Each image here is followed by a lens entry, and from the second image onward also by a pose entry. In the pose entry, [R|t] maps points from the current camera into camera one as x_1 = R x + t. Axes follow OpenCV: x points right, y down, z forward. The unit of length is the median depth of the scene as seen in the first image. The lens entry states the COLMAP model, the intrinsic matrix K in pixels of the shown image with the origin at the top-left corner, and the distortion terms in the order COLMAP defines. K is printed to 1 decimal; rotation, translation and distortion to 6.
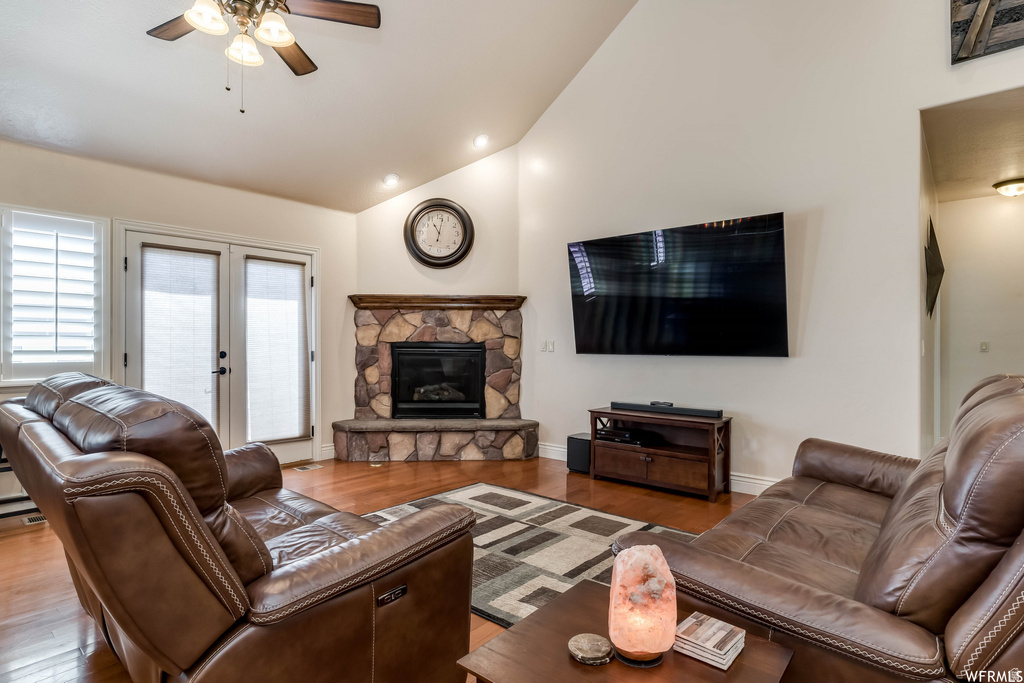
lens RADIAL K [[529.3, 0, 508.7], [0, 529.3, 344.0], [0, 0, 1]] dist [-0.004103, -0.000092]
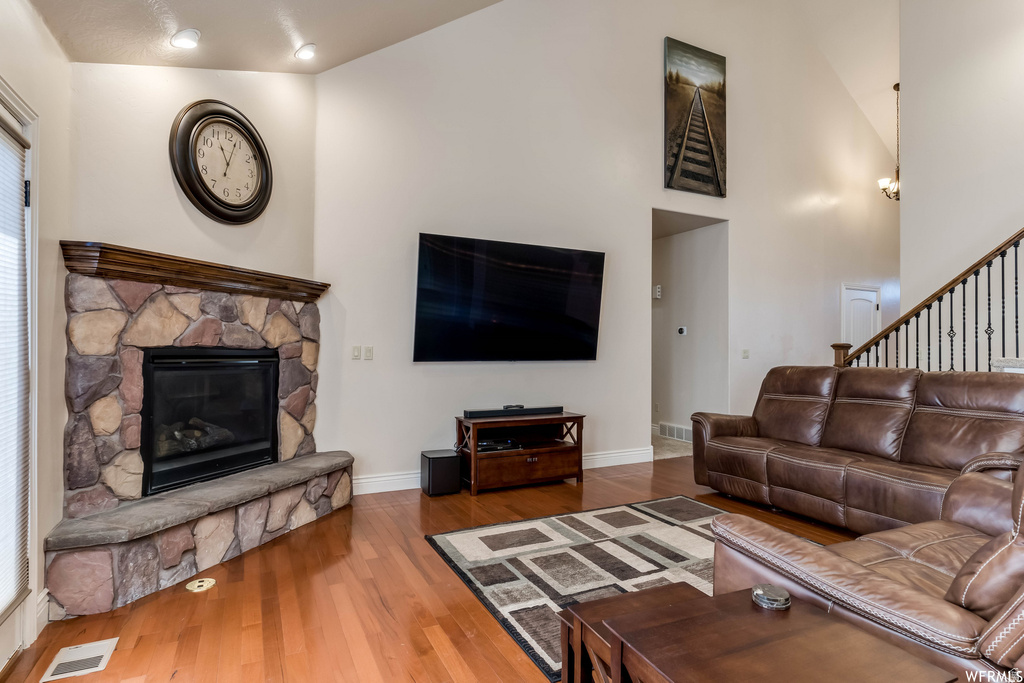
lens RADIAL K [[524.3, 0, 512.0], [0, 524.3, 341.5], [0, 0, 1]] dist [-0.002799, -0.000401]
pose [[0.385400, 0.013552, 0.922650, -0.554104], [-0.003595, 0.999907, -0.013185, -0.003191], [-0.922743, 0.001764, 0.385412, 0.483817]]
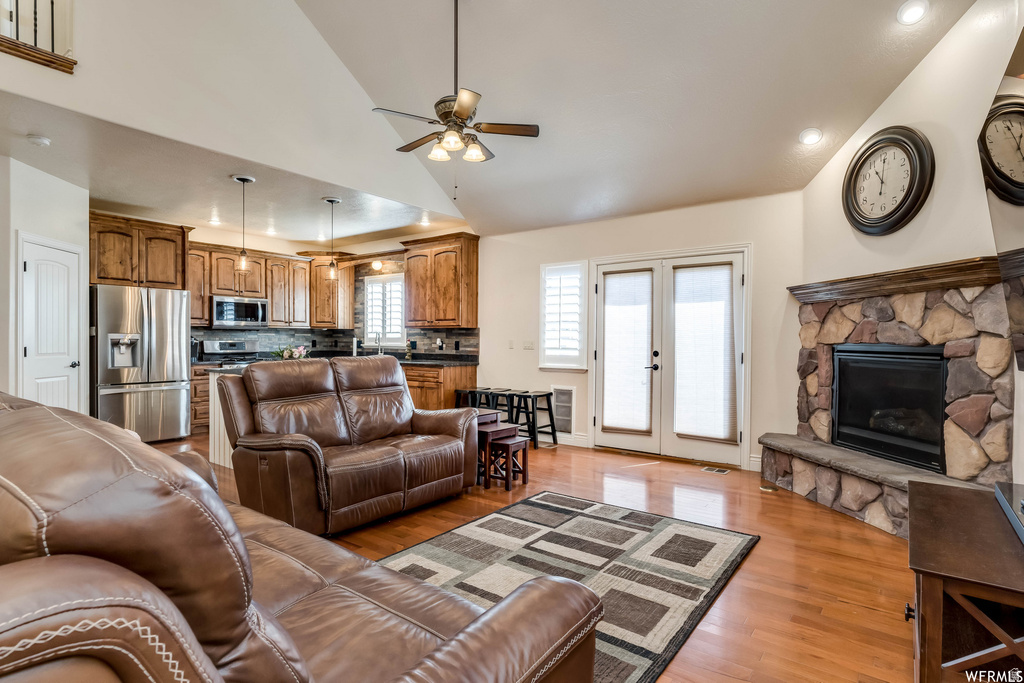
lens RADIAL K [[529.3, 0, 508.7], [0, 529.3, 344.0], [0, 0, 1]] dist [-0.004103, -0.000092]
pose [[0.064336, 0.002969, -0.997924, 0.515395], [-0.009624, 0.999951, 0.002355, -0.000811], [0.997882, 0.009452, 0.064361, 0.488946]]
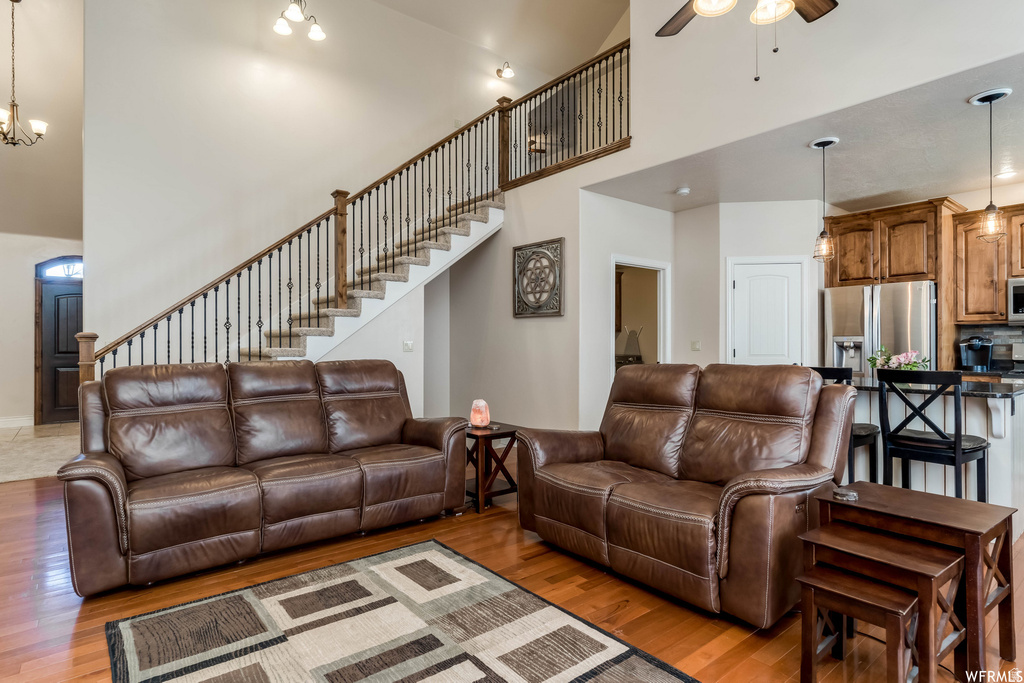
lens RADIAL K [[529.3, 0, 508.7], [0, 529.3, 344.0], [0, 0, 1]] dist [-0.004103, -0.000092]
pose [[-0.983155, 0.000620, 0.182772, -0.119485], [0.001441, 0.999989, 0.004358, -0.002215], [-0.182767, 0.004548, -0.983146, 0.886956]]
